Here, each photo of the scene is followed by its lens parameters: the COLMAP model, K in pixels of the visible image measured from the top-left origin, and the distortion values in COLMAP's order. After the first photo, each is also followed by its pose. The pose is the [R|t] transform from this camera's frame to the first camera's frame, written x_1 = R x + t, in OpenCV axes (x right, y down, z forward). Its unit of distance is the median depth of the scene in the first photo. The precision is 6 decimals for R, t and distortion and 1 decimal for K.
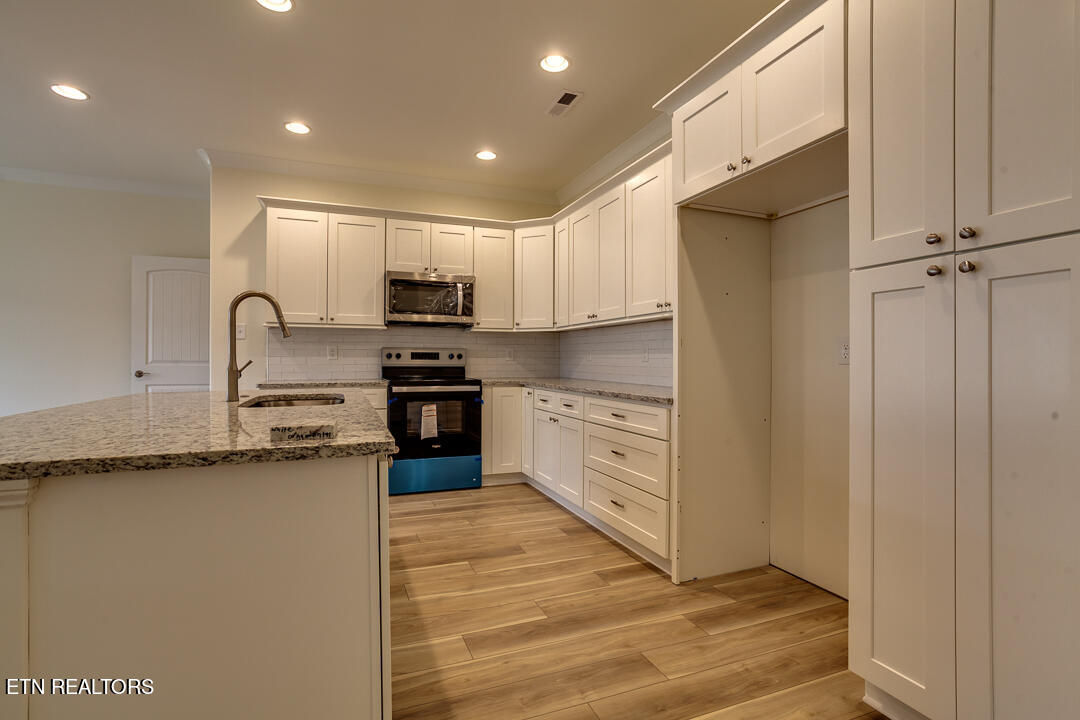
lens RADIAL K [[524.1, 0, 541.8], [0, 524.1, 358.0], [0, 0, 1]] dist [-0.031030, 0.005645]
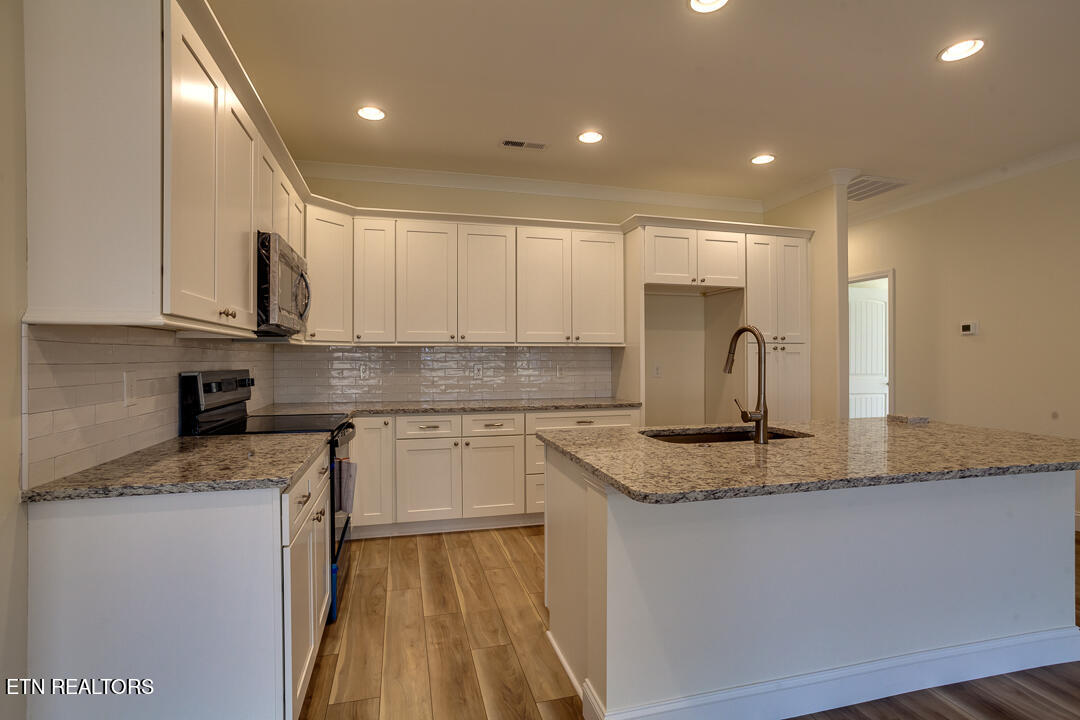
lens RADIAL K [[524.1, 0, 541.9], [0, 524.1, 360.0], [0, 0, 1]] dist [-0.031030, 0.005645]
pose [[0.102311, 0.000242, 0.994752, -0.956687], [-0.000285, 1.000000, -0.000214, -0.036660], [-0.994752, -0.000262, 0.102311, 0.790792]]
